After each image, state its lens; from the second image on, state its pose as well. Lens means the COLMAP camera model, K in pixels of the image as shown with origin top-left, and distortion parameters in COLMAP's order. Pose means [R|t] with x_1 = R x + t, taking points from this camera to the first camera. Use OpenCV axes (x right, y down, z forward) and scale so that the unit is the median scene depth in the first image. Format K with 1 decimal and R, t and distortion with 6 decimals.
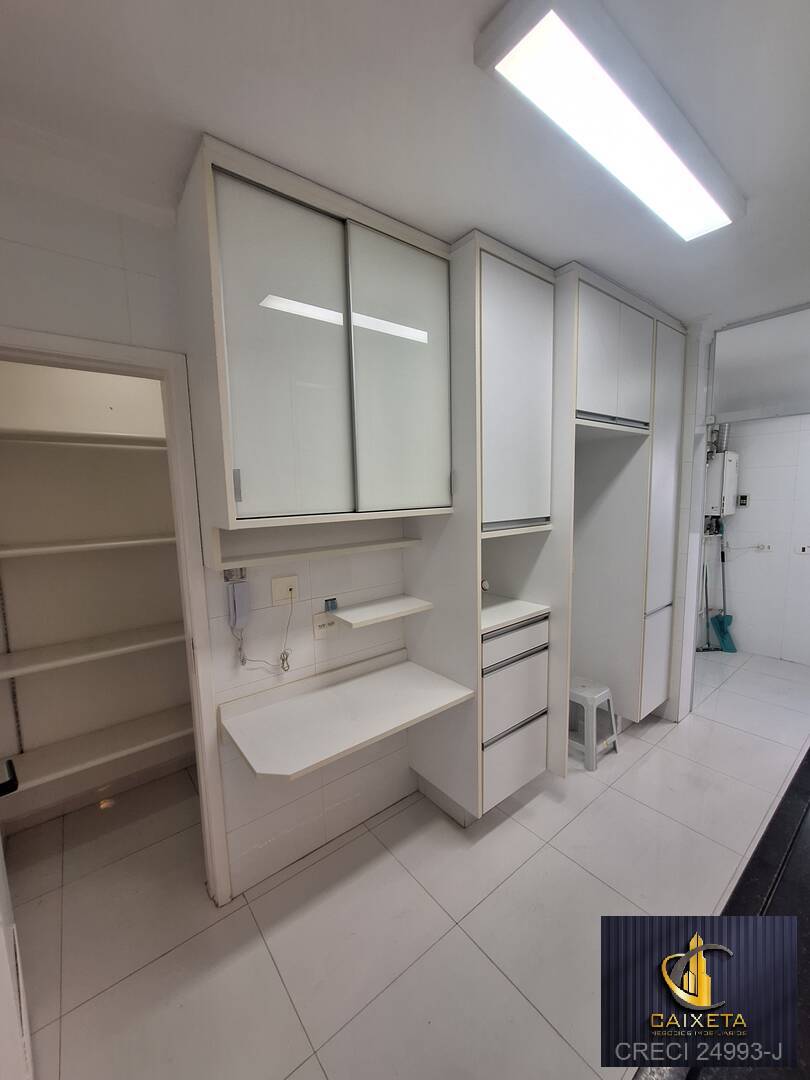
lens RADIAL K [[427.1, 0, 401.1], [0, 427.1, 543.1], [0, 0, 1]] dist [-0.000836, 0.000058]
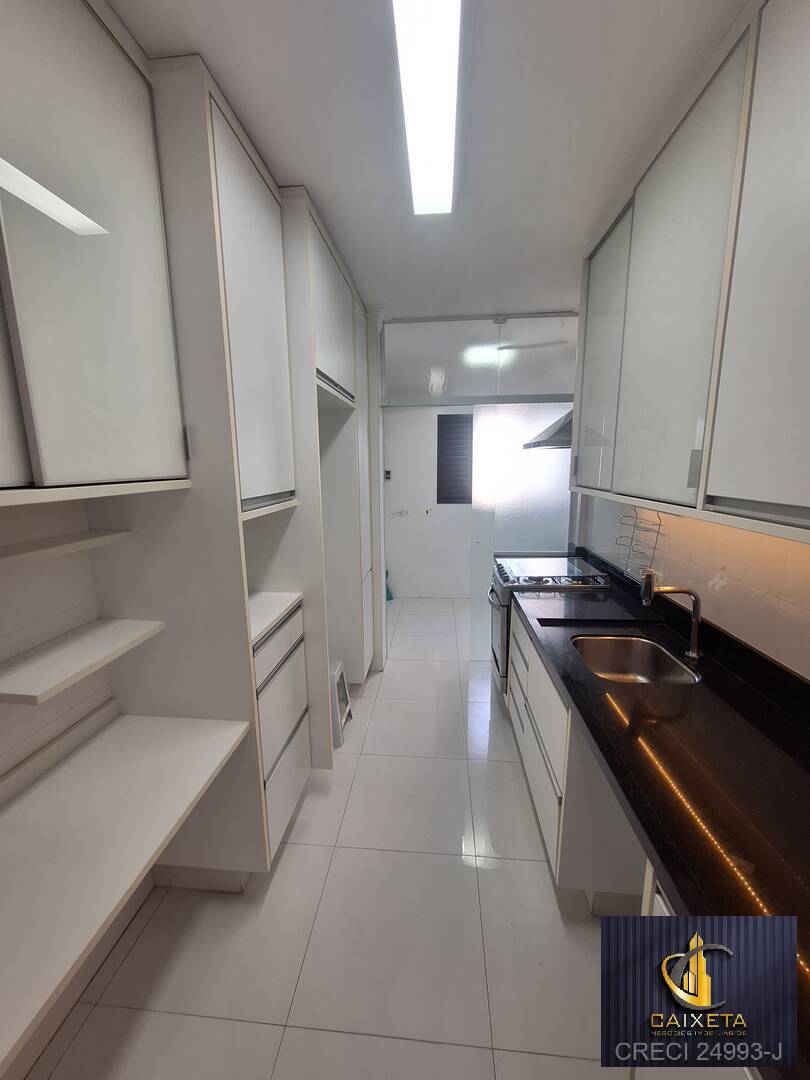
lens RADIAL K [[427.1, 0, 401.1], [0, 427.1, 543.1], [0, 0, 1]] dist [-0.000836, 0.000058]
pose [[0.688940, -0.112144, 0.716091, -0.139477], [0.074985, 0.993685, 0.083475, -0.012096], [-0.720930, -0.003814, 0.692998, 0.255224]]
